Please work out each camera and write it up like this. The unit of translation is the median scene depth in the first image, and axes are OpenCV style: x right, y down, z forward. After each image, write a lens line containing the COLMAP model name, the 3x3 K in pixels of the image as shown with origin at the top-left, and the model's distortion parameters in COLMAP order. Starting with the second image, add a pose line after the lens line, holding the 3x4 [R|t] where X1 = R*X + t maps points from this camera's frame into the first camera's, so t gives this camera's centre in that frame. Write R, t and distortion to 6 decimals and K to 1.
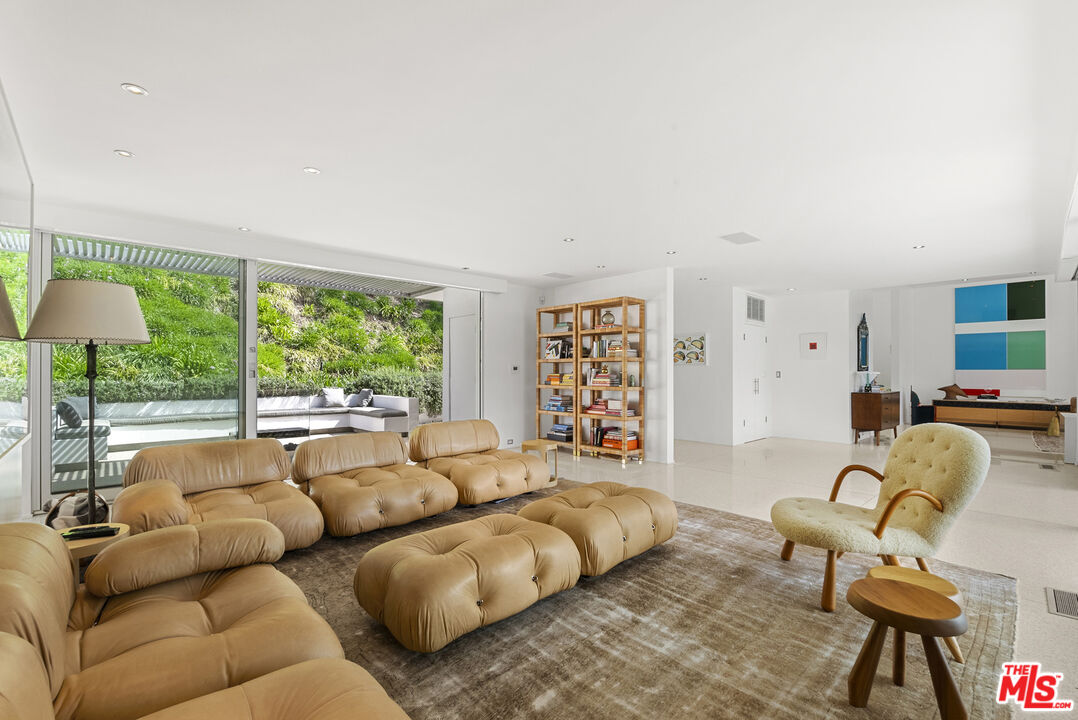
lens RADIAL K [[477.9, 0, 538.9], [0, 477.9, 364.7], [0, 0, 1]] dist [-0.000758, -0.000140]
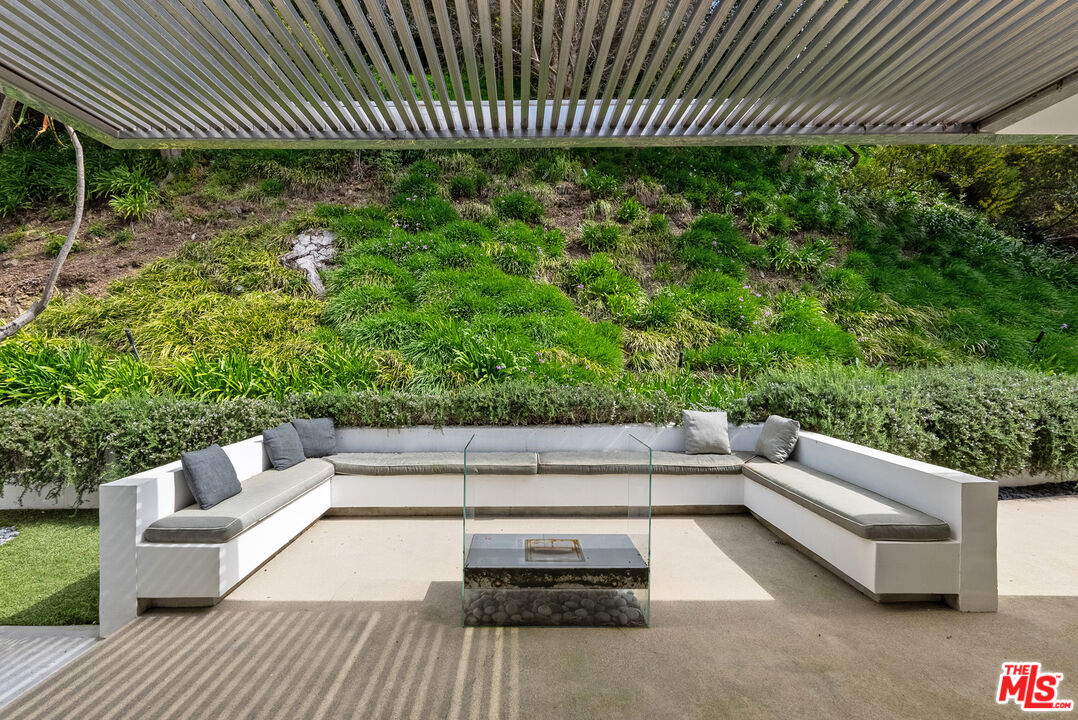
lens RADIAL K [[480.4, 0, 536.5], [0, 480.4, 377.6], [0, 0, 1]] dist [-0.001626, -0.000668]
pose [[0.754863, 0.030193, -0.655188, -0.216814], [0.017505, 0.997657, 0.066143, -0.015237], [0.655649, -0.061398, 0.752565, 0.471120]]
